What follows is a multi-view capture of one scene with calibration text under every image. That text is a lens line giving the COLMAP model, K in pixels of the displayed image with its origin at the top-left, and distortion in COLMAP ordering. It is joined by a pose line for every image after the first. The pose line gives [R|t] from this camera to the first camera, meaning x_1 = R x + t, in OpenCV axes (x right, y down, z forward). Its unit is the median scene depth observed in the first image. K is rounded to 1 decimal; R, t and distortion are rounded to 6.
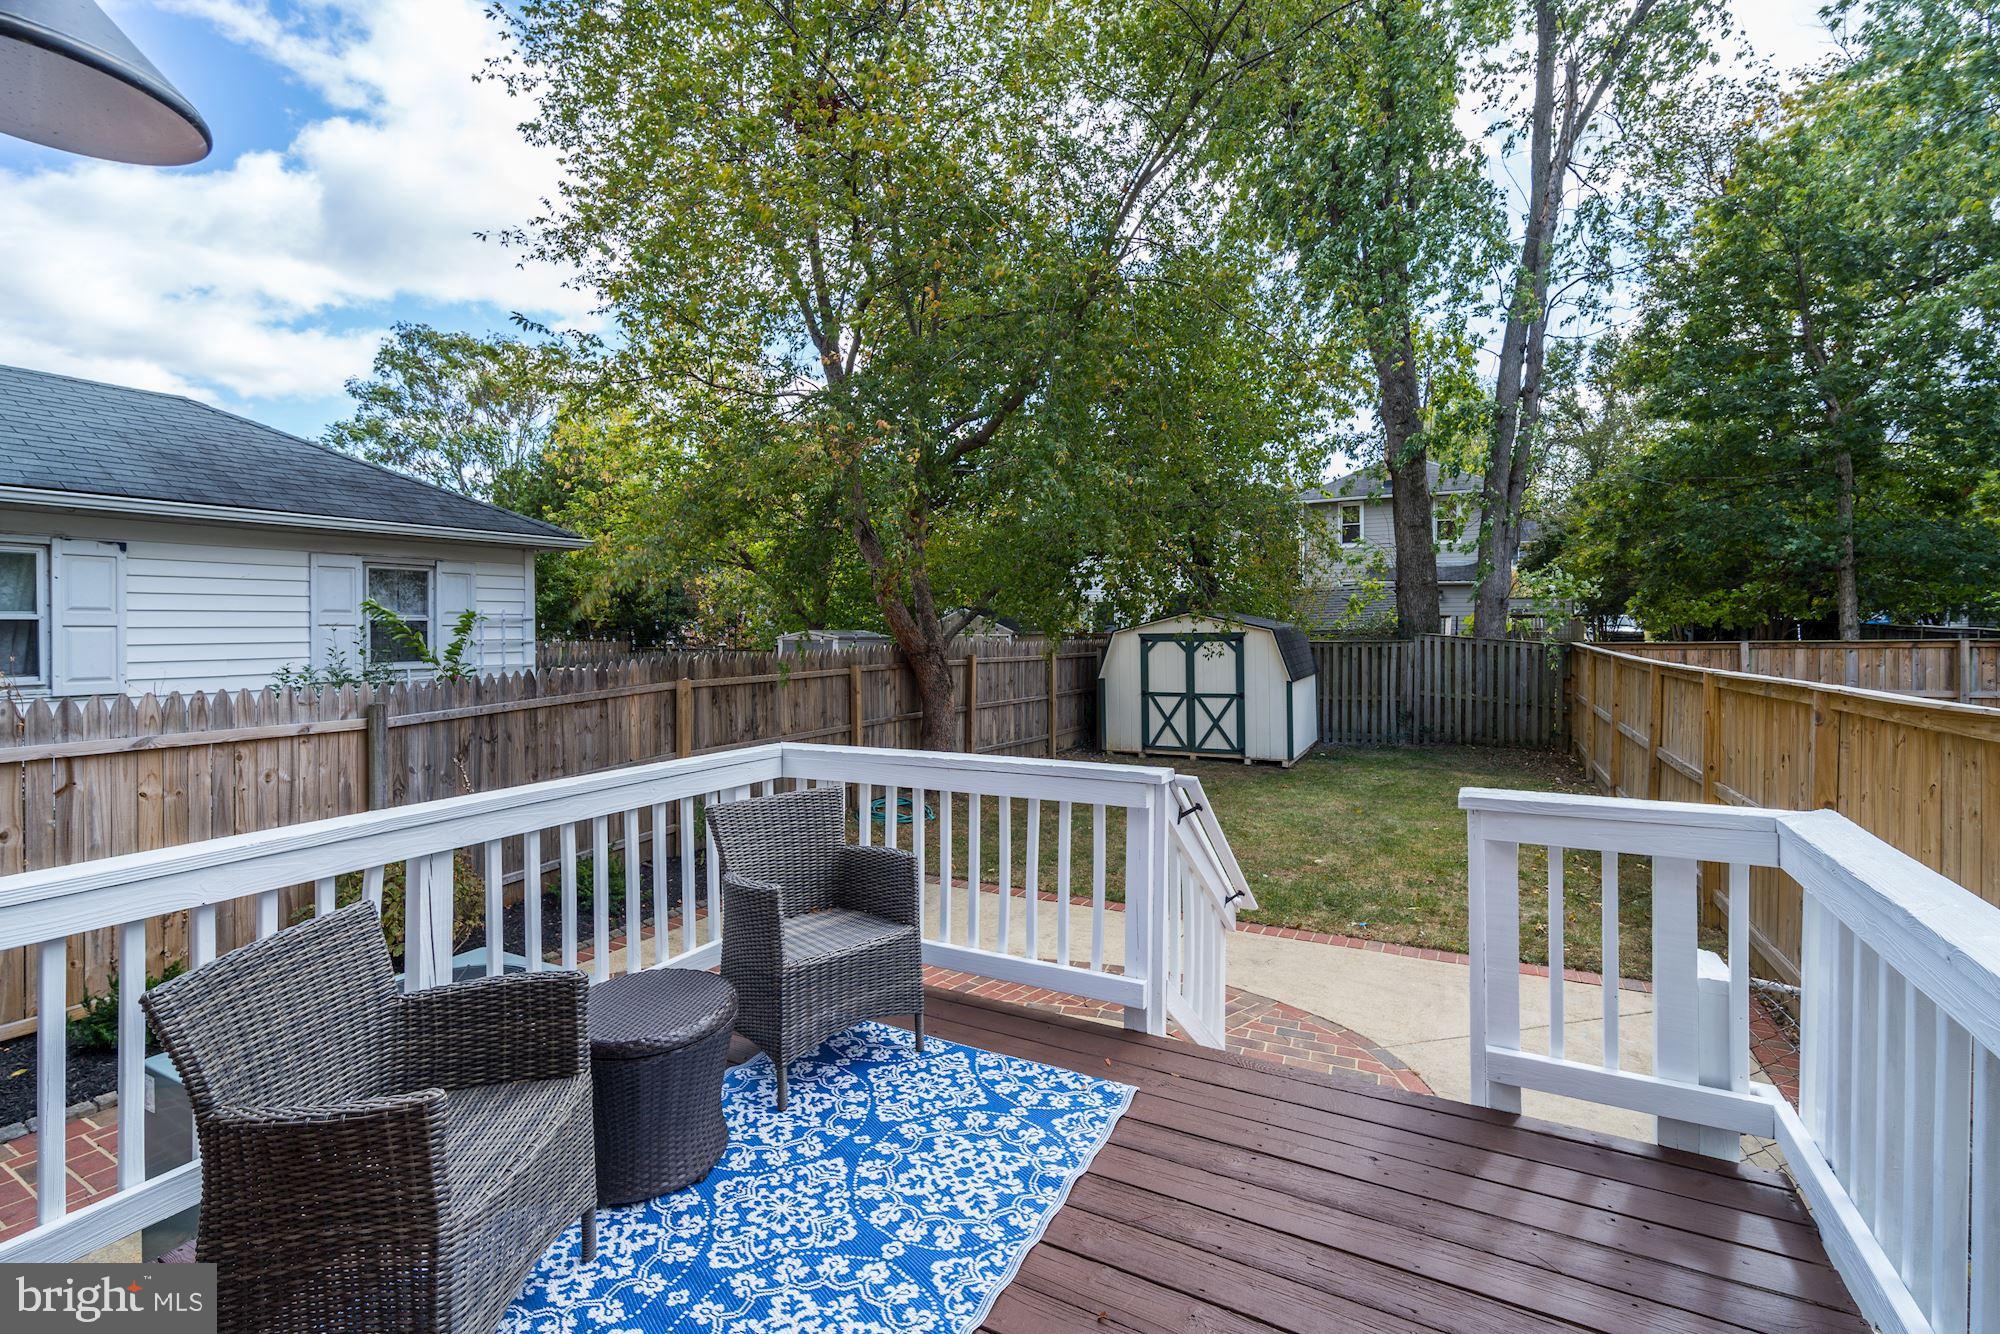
lens RADIAL K [[878.0, 0, 997.8], [0, 878.0, 647.6], [0, 0, 1]] dist [0.001676, 0.000314]
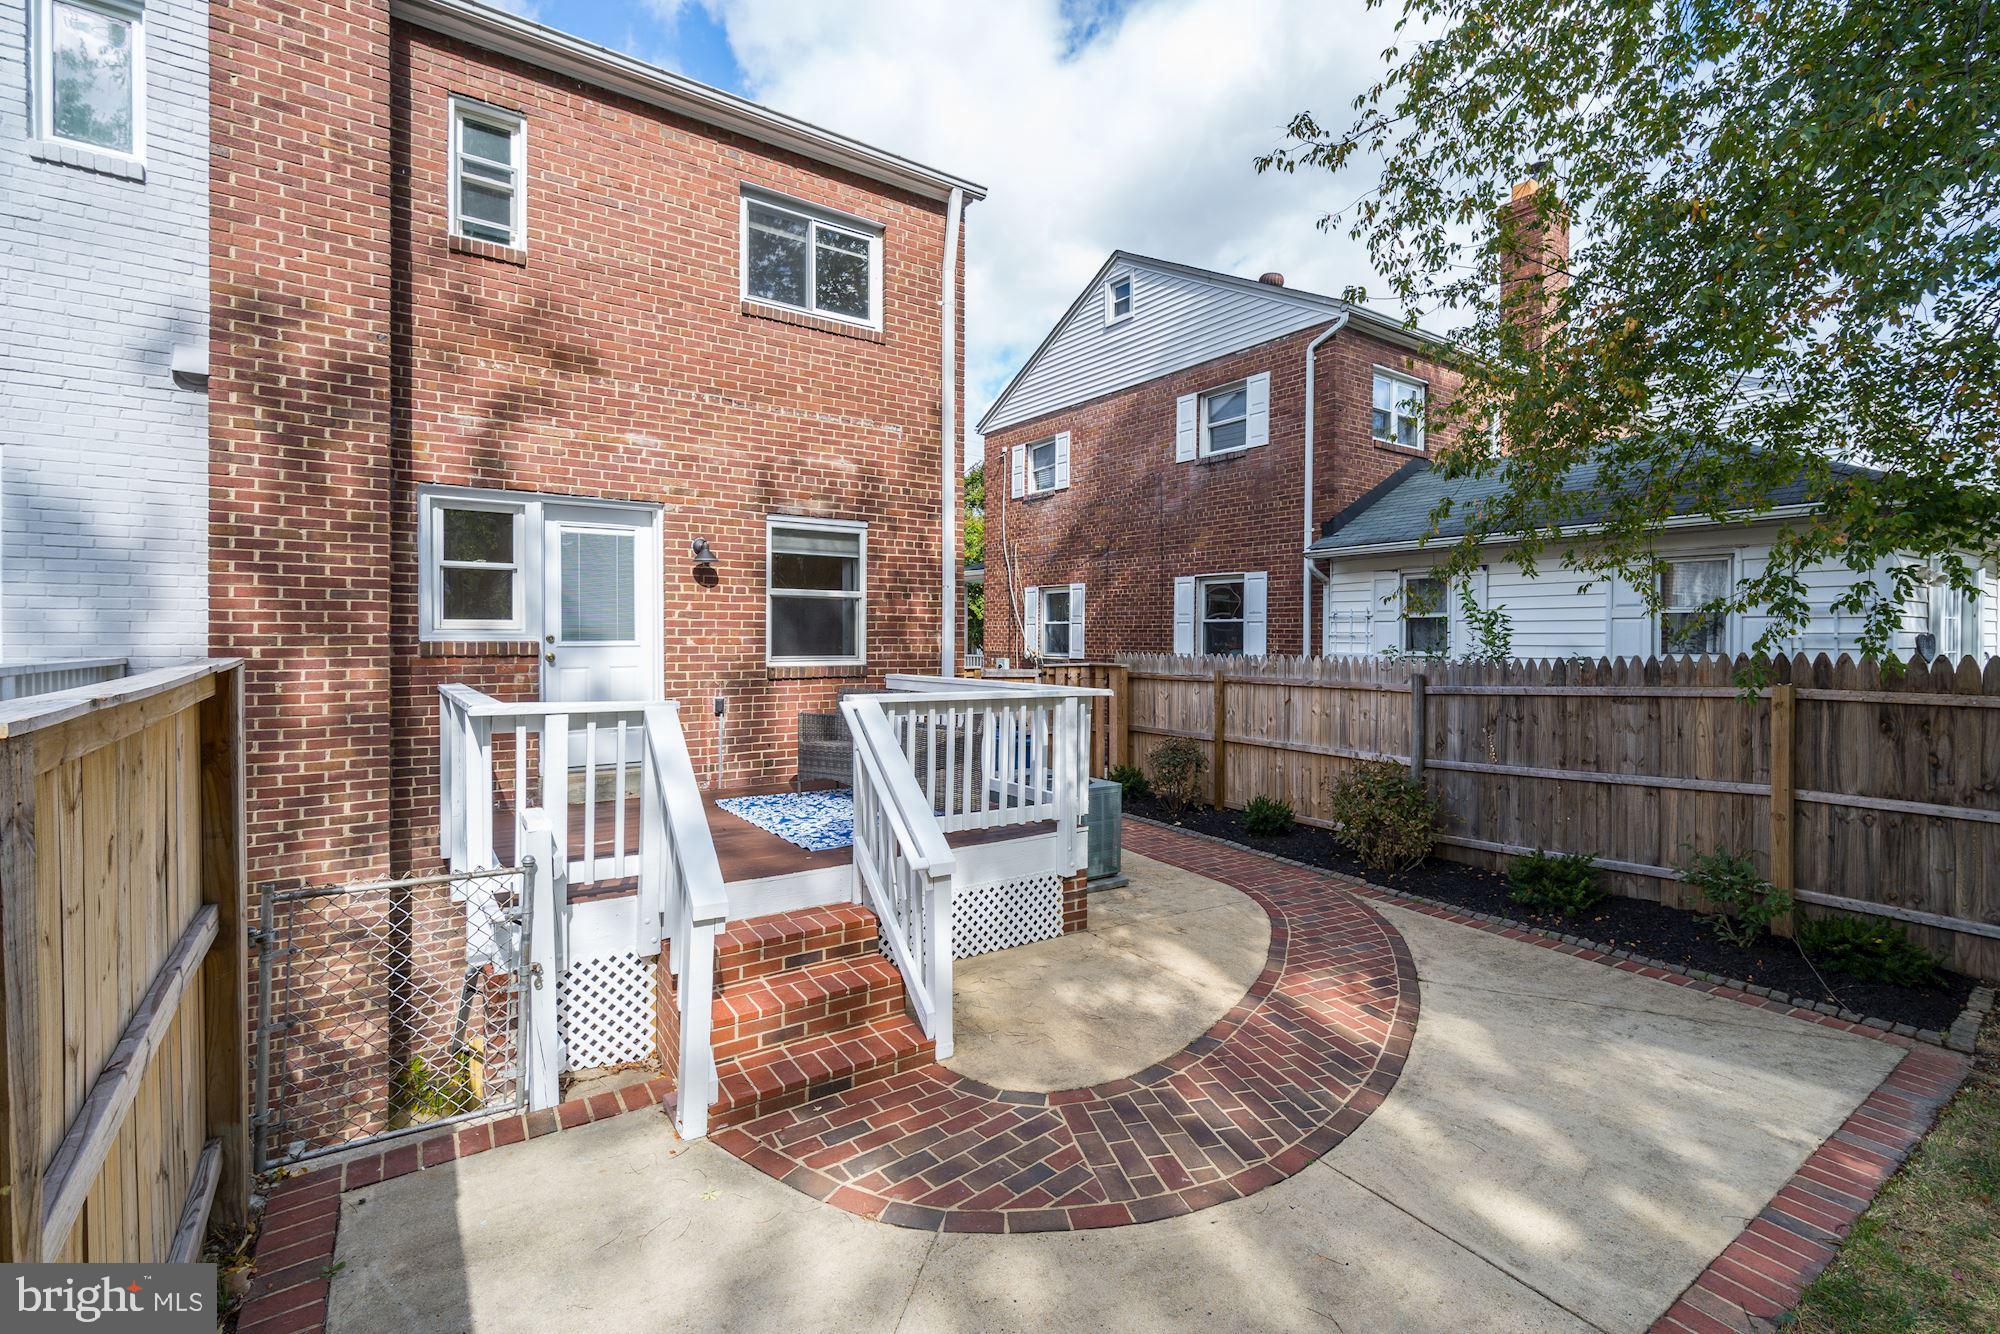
lens RADIAL K [[878.0, 0, 997.8], [0, 878.0, 647.6], [0, 0, 1]] dist [0.001676, 0.000314]
pose [[-0.443069, 0.012863, -0.896395, 0.834819], [-0.026108, 0.999288, 0.027244, 0.003402], [0.896107, 0.035474, -0.442418, 1.084804]]
